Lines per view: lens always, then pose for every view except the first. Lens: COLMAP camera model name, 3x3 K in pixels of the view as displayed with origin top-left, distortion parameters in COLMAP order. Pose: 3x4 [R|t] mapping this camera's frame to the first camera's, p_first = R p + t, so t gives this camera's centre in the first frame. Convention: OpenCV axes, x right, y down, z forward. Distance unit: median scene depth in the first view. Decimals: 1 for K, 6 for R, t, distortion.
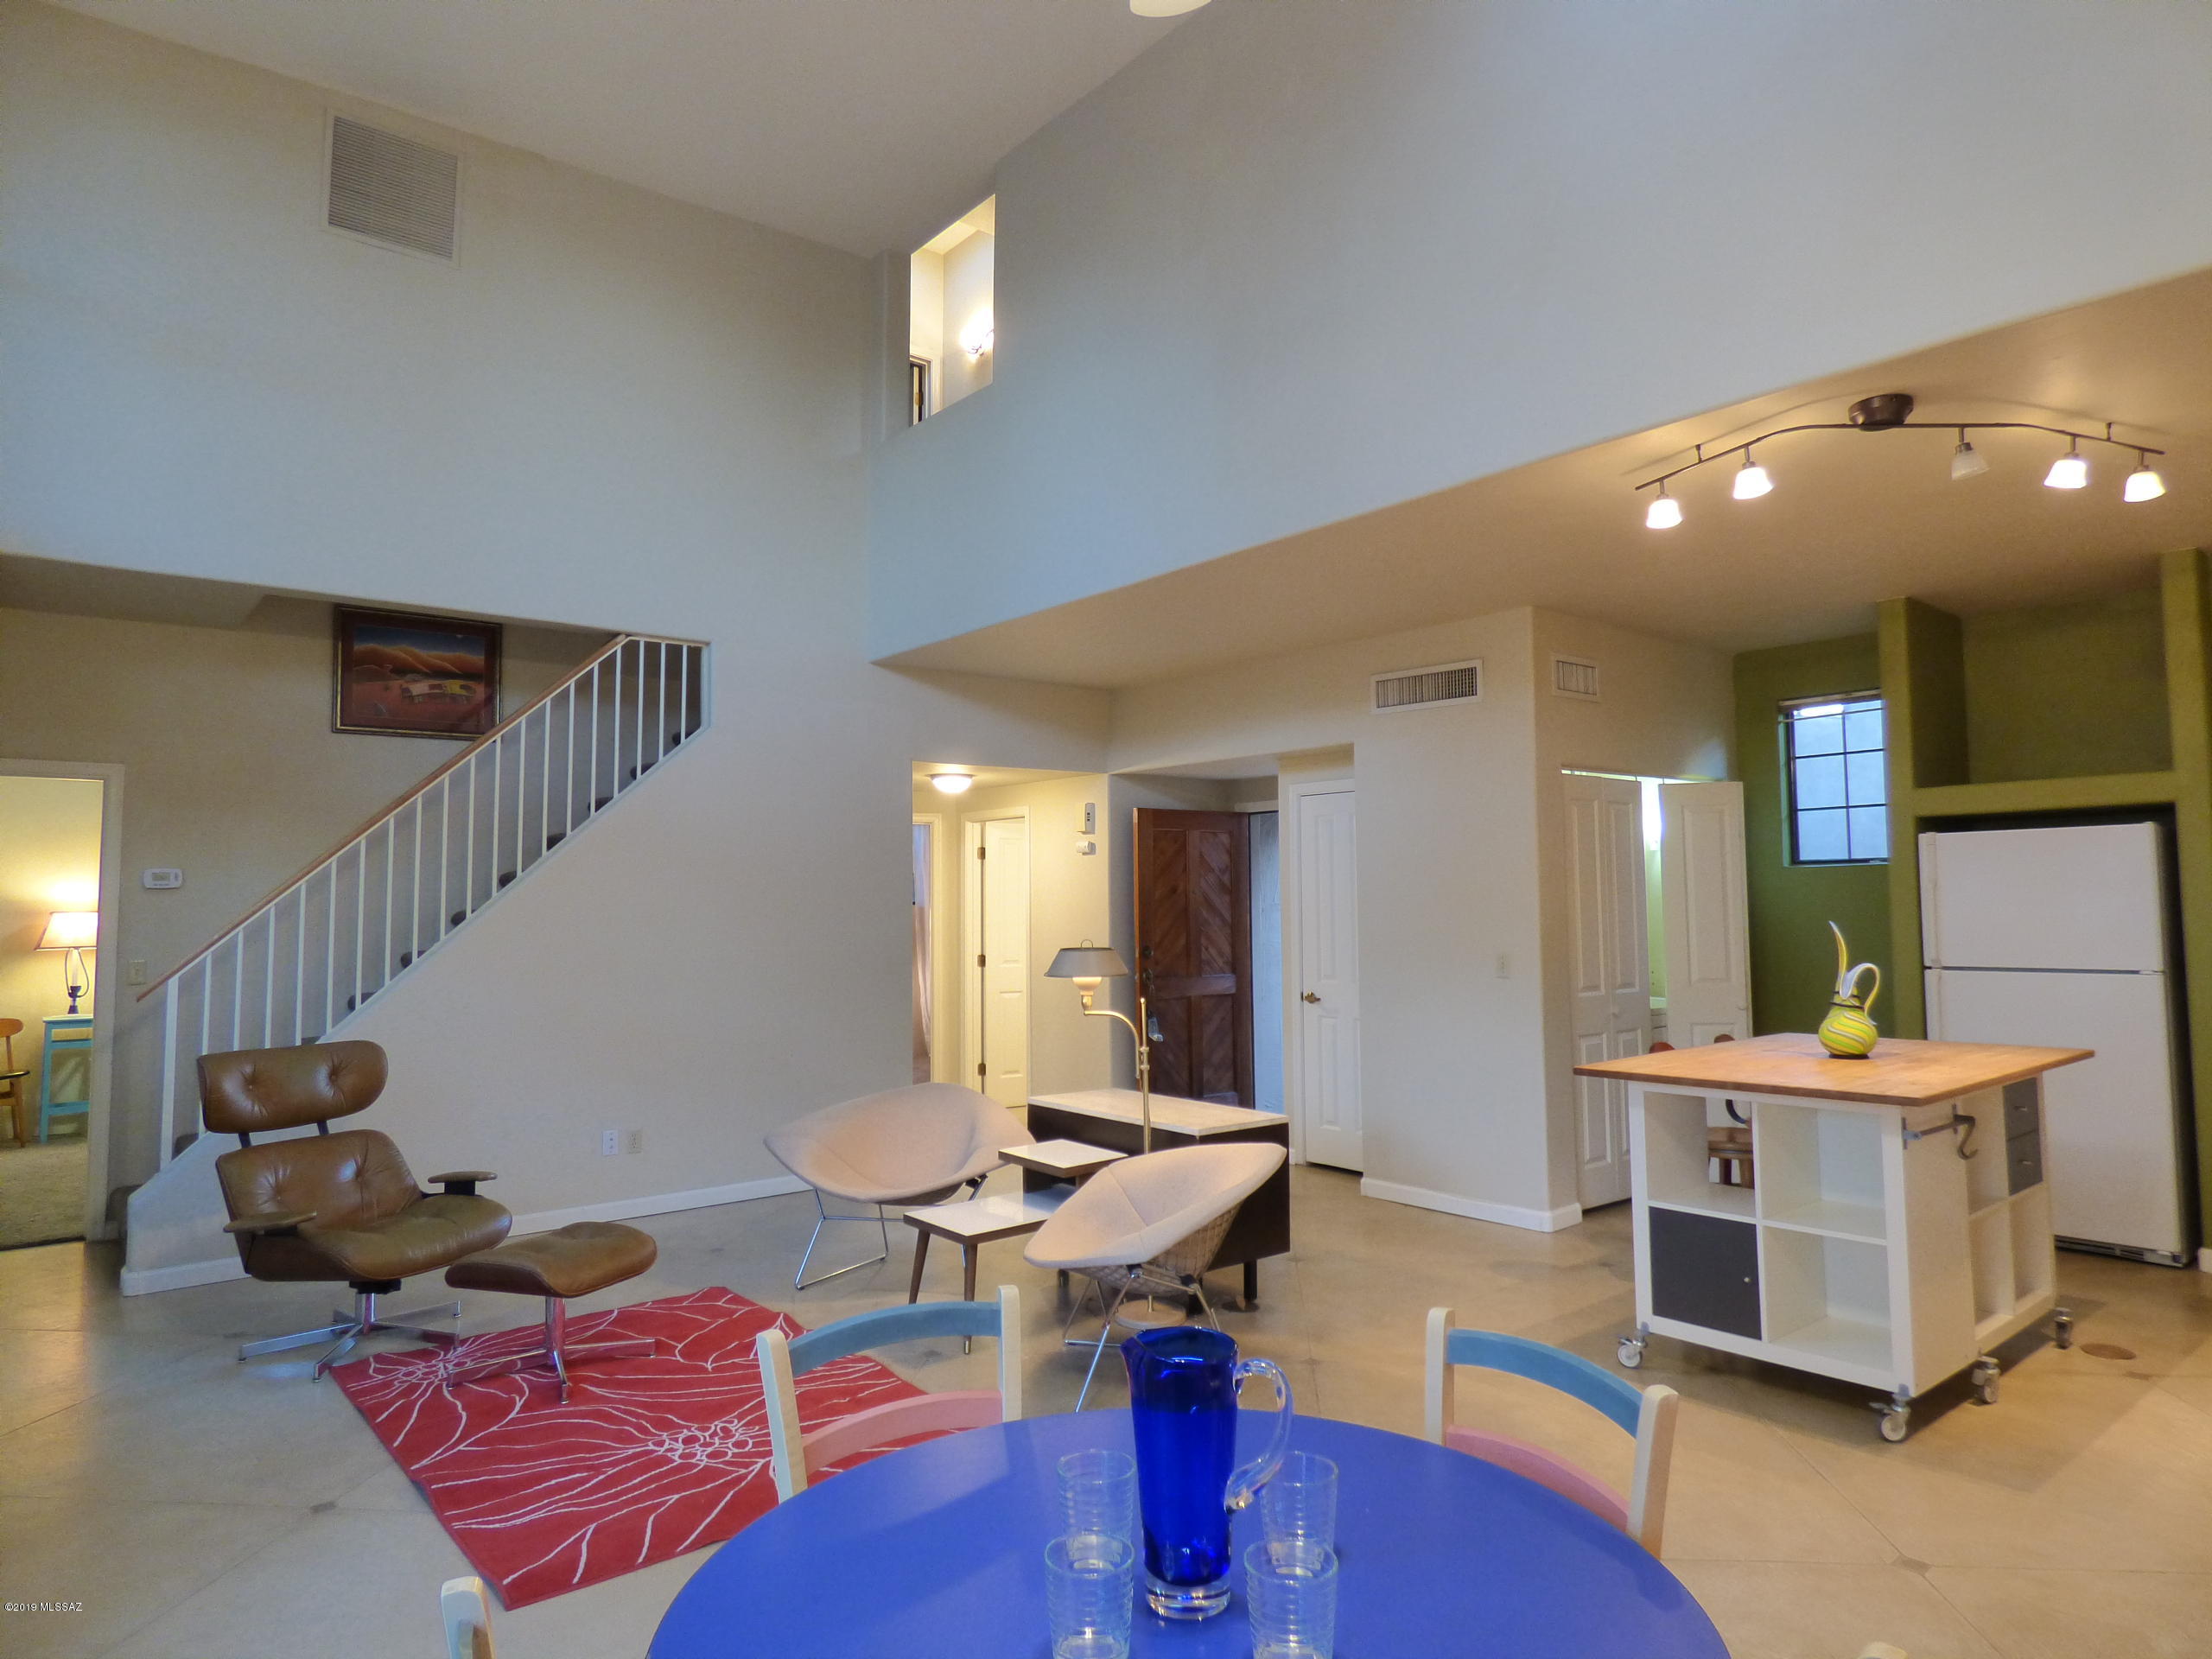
lens RADIAL K [[1328.2, 0, 1111.5], [0, 1328.2, 831.8], [0, 0, 1]] dist [-0.015900, 0.004454]
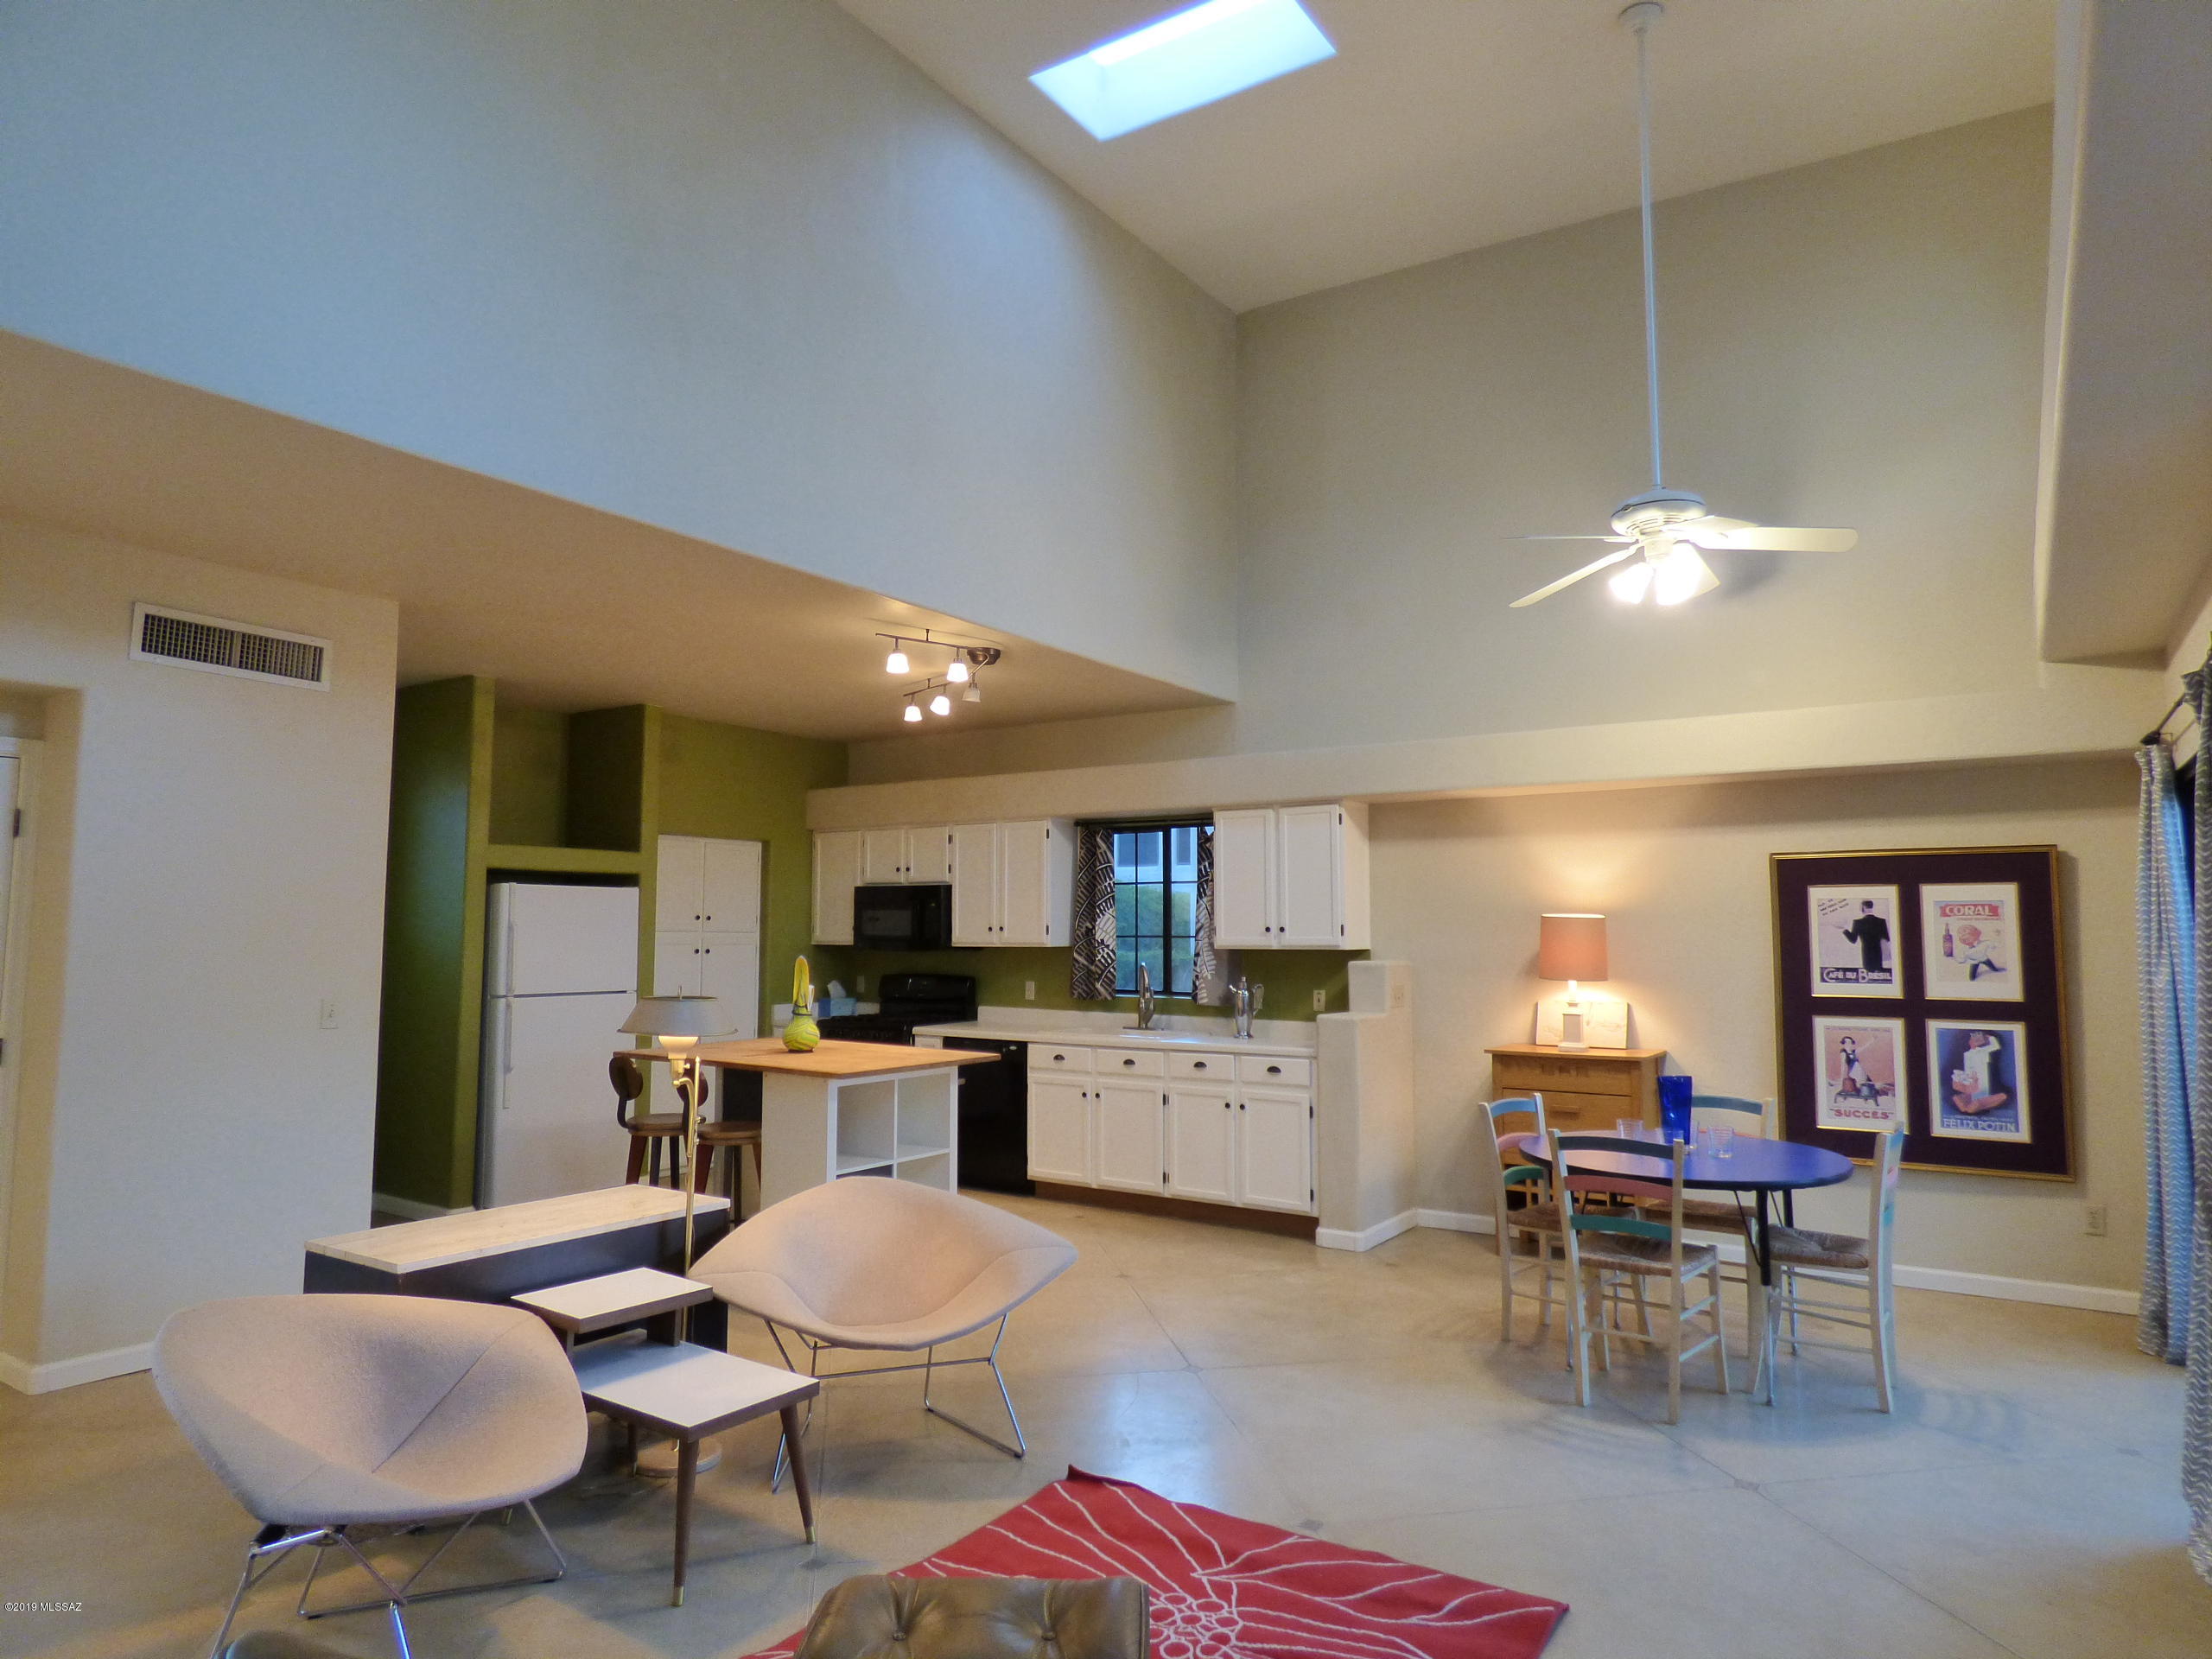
lens RADIAL K [[1328.2, 0, 1100.9], [0, 1328.2, 837.0], [0, 0, 1]] dist [-0.015900, 0.004454]
pose [[-0.272902, 0.079419, 0.958758, -0.688446], [-0.059253, 0.993307, -0.099147, 0.047817], [-0.960216, -0.083866, -0.266369, 0.820814]]
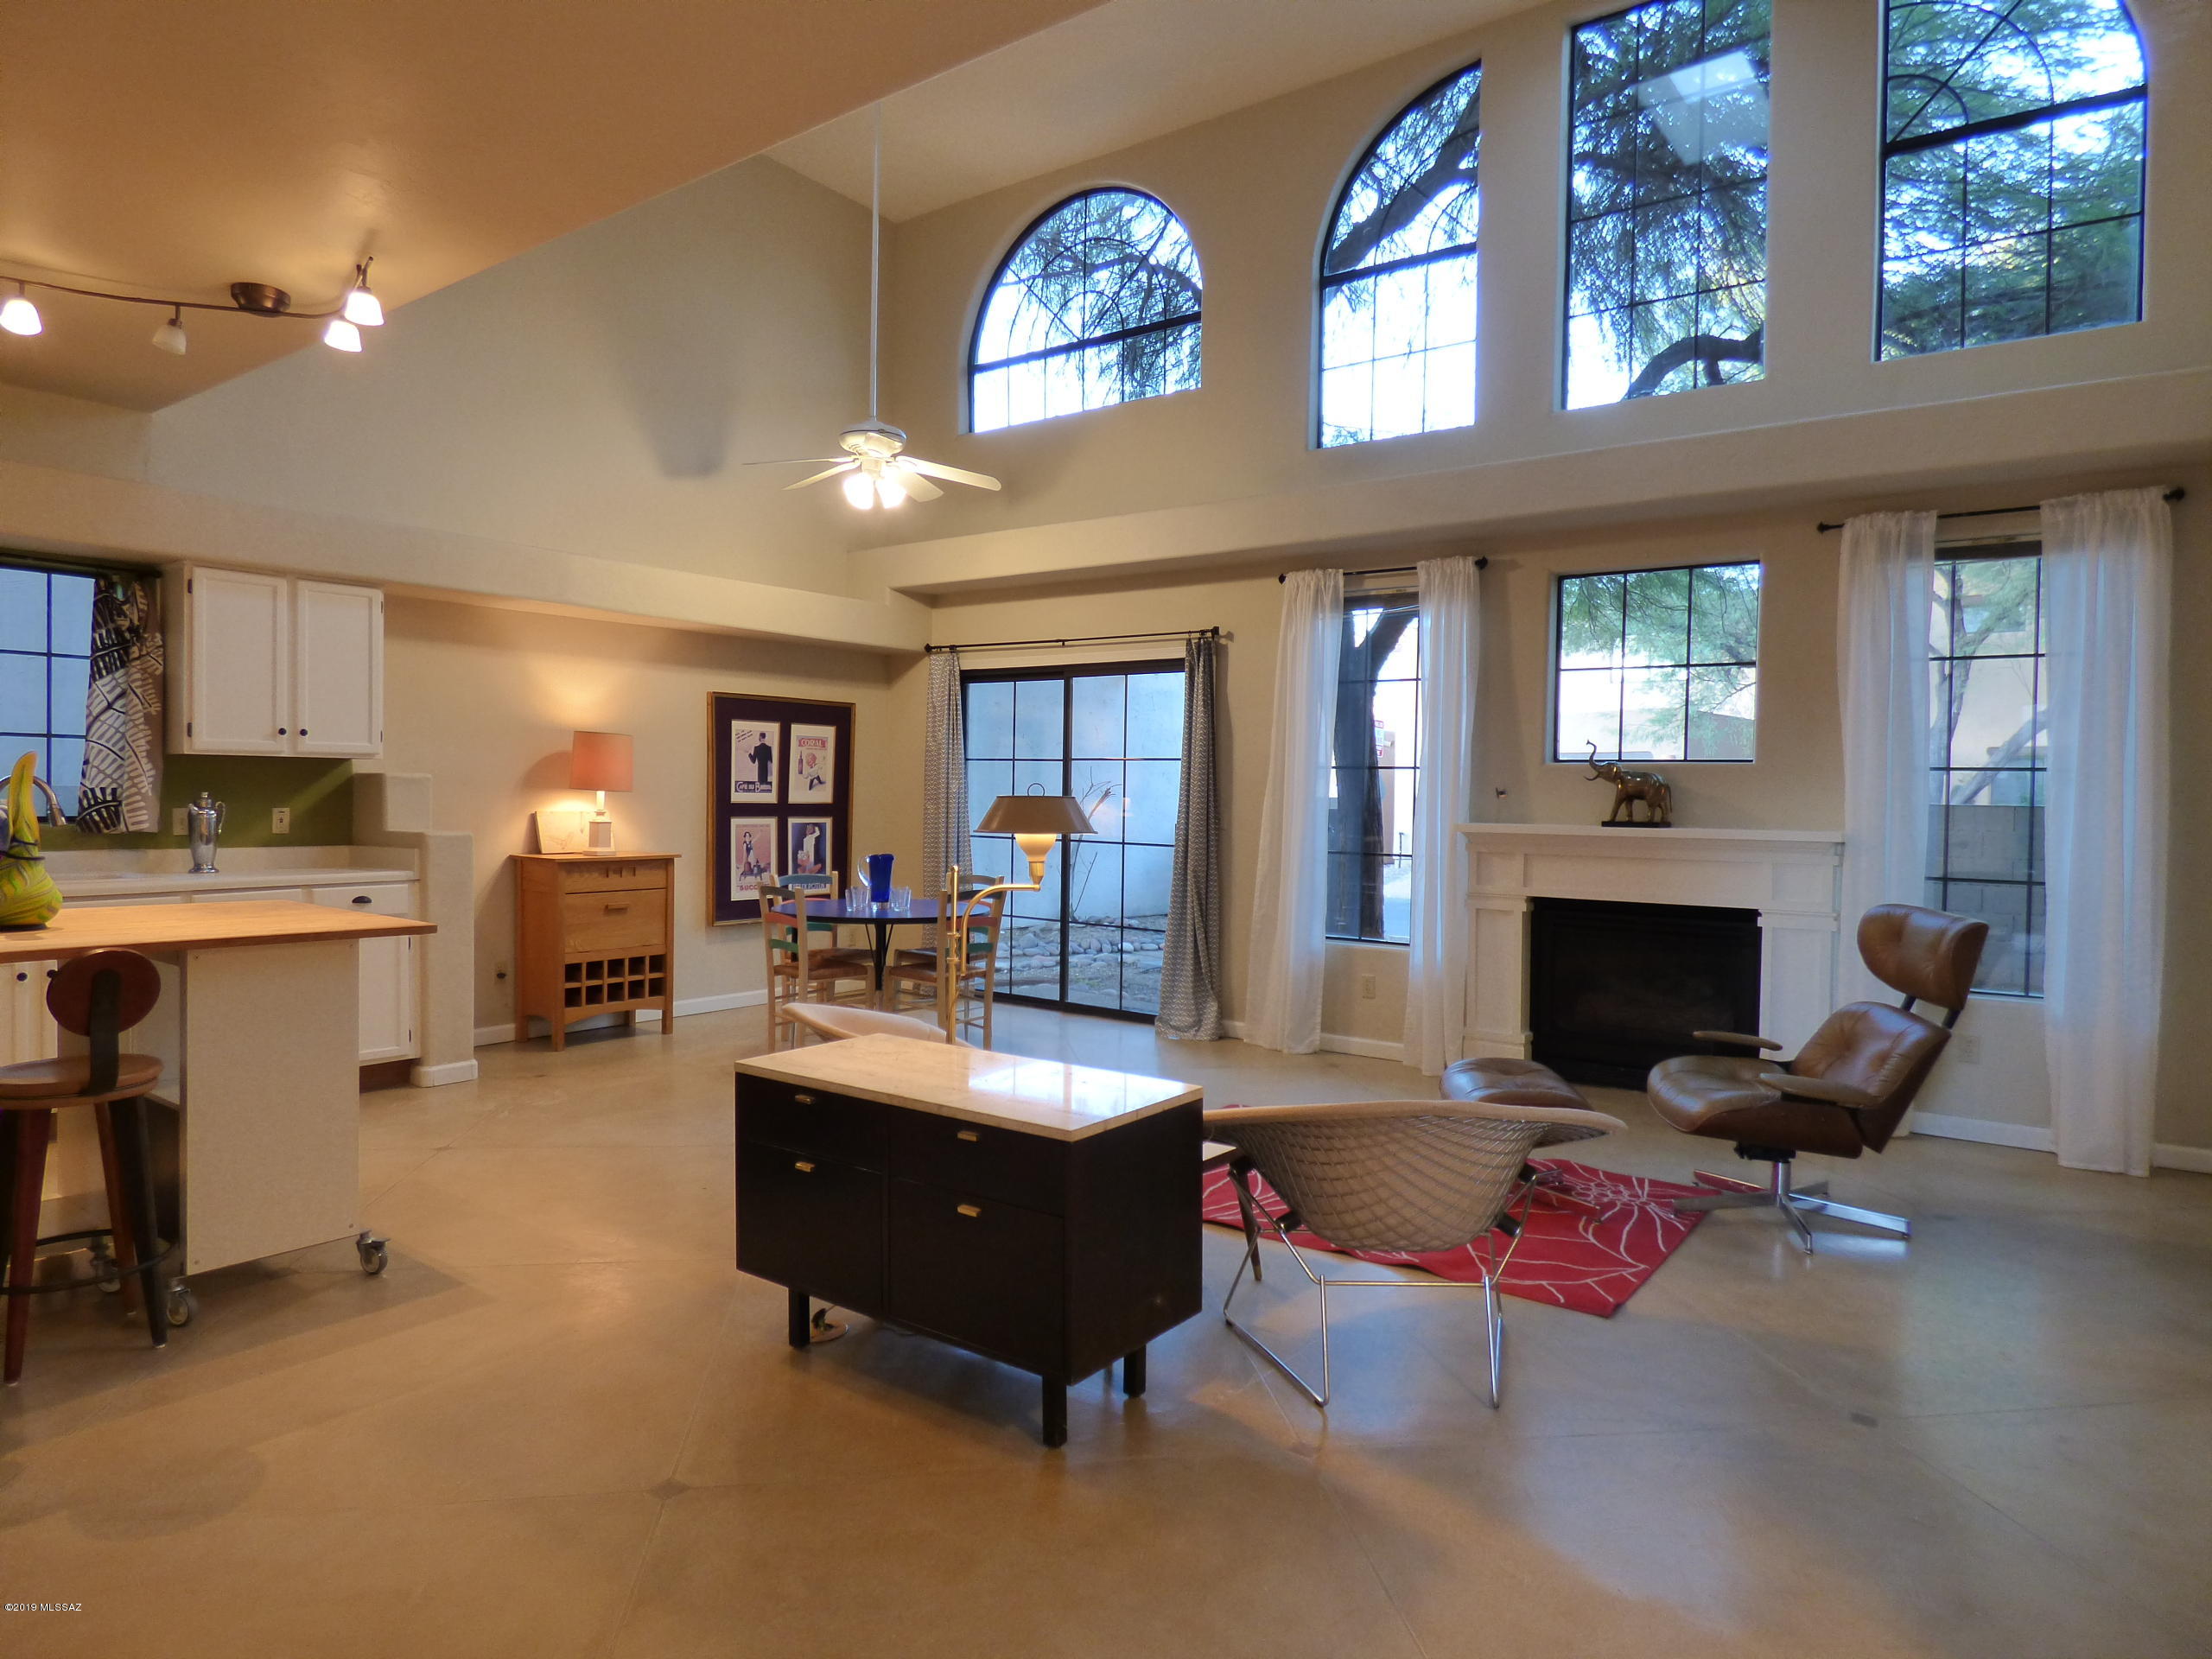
lens RADIAL K [[1328.2, 0, 1102.8], [0, 1328.2, 820.0], [0, 0, 1]] dist [-0.015900, 0.004454]
pose [[-0.972438, -0.002102, -0.233151, 0.094462], [0.006567, 0.999316, -0.036400, 0.105764], [0.233067, -0.036928, -0.971759, 1.418076]]
